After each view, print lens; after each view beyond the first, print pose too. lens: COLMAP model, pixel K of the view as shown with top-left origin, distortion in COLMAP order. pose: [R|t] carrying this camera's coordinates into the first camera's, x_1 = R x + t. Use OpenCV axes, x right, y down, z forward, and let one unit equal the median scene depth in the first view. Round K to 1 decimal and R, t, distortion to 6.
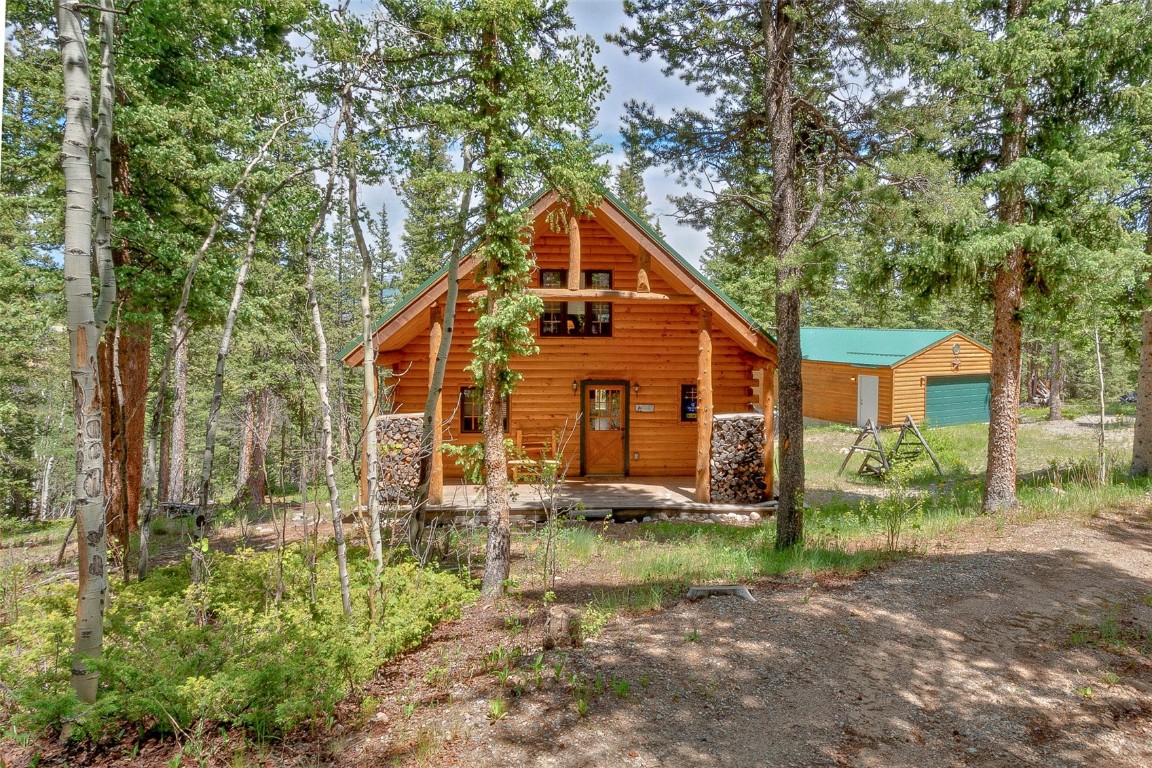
lens RADIAL K [[691.9, 0, 652.4], [0, 691.9, 346.8], [0, 0, 1]] dist [0.016084, 0.000569]
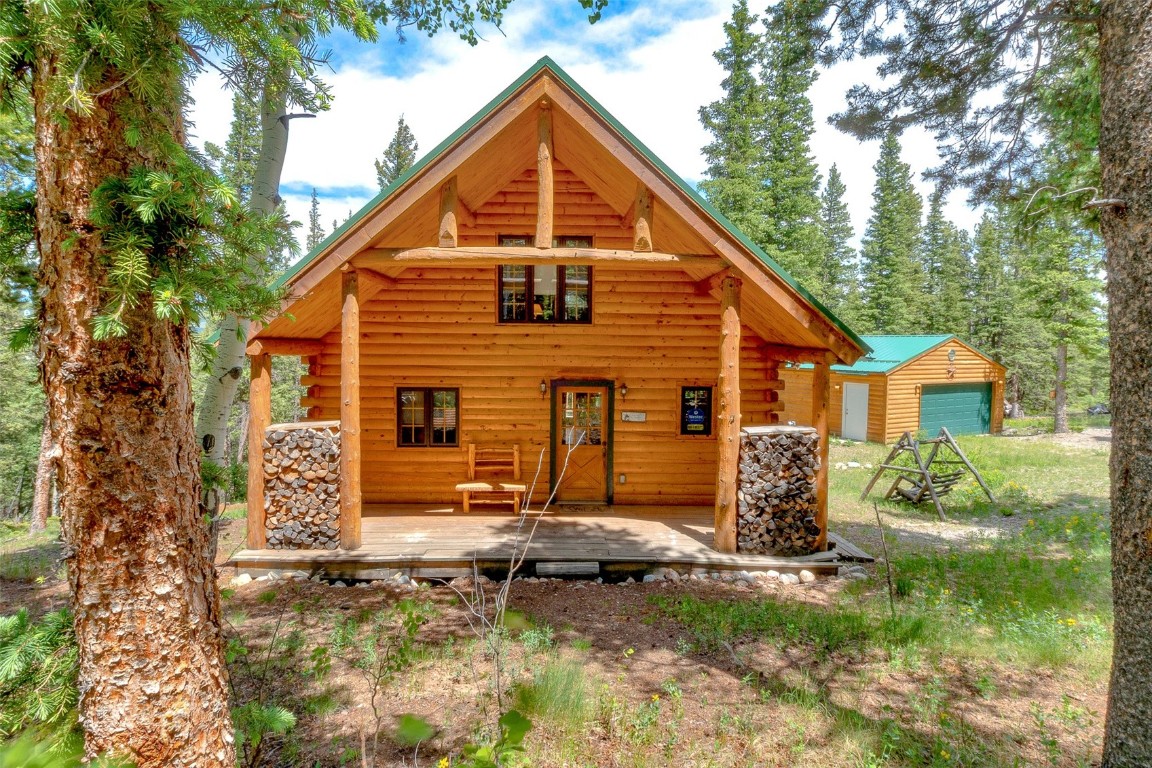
lens RADIAL K [[581.1, 0, 570.9], [0, 581.1, 371.9], [0, 0, 1]] dist [0.021956, -0.010467]
pose [[0.998507, 0.004039, -0.054467, -0.049394], [-0.003340, 0.999911, 0.012915, 0.033093], [0.054514, -0.012713, 0.998432, 0.380883]]
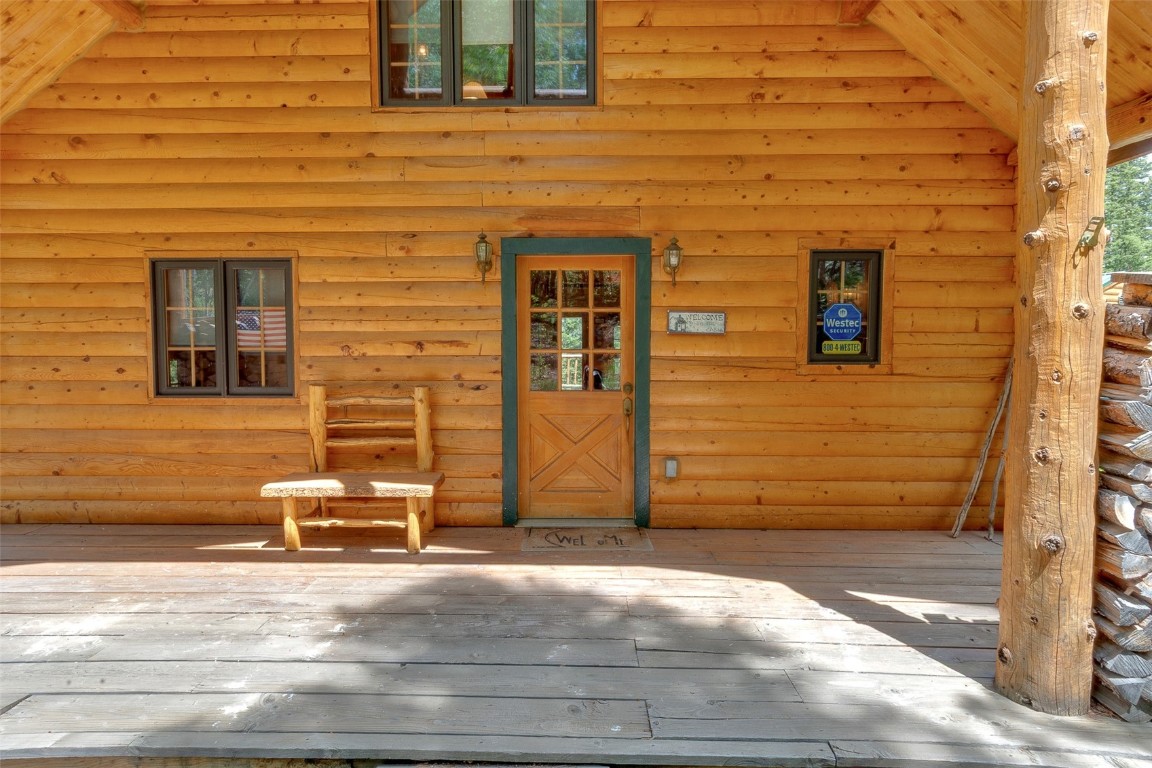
lens RADIAL K [[612.4, 0, 567.8], [0, 612.4, 370.6], [0, 0, 1]] dist [-0.000630, -0.002547]
pose [[0.995564, -0.004764, -0.093967, -0.048403], [0.005877, 0.999916, 0.011579, 0.116528], [0.093904, -0.012080, 0.995508, 0.764021]]
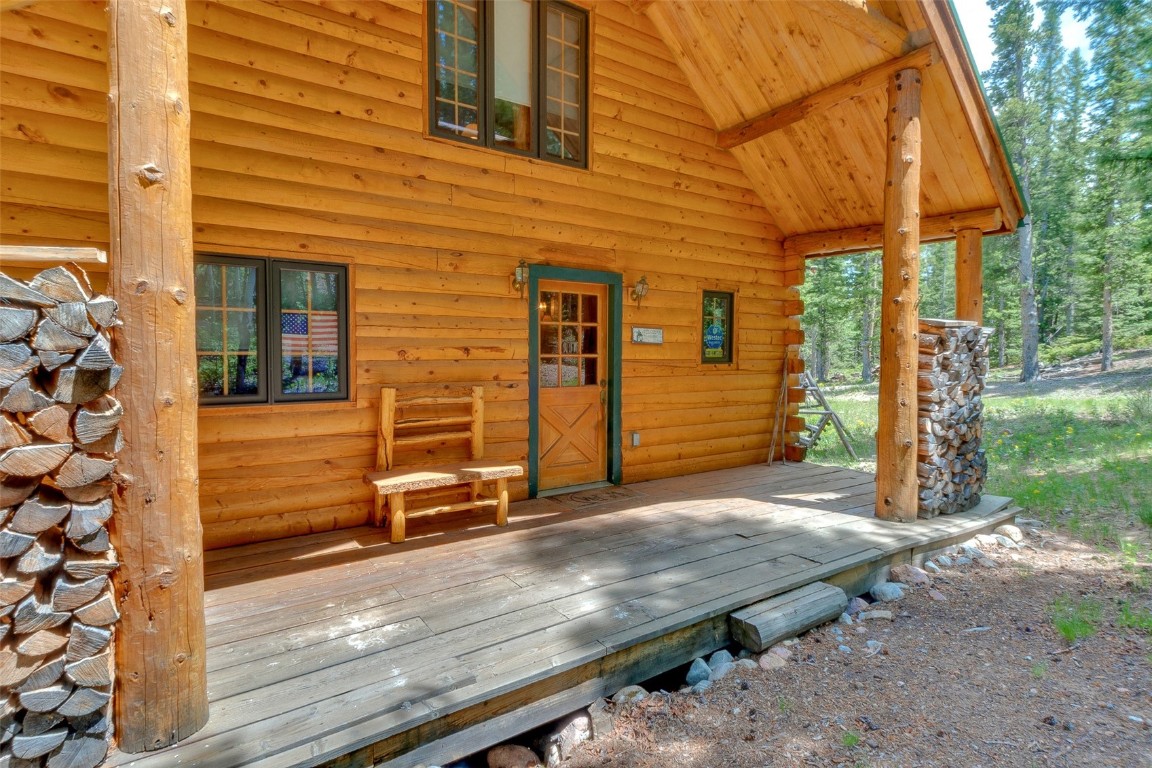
lens RADIAL K [[581.1, 0, 573.2], [0, 581.1, 370.4], [0, 0, 1]] dist [0.021956, -0.010467]
pose [[0.868486, -0.021172, 0.495262, -0.270044], [0.019721, 0.999772, 0.008156, 0.116912], [-0.495322, 0.002684, 0.868705, 0.741049]]
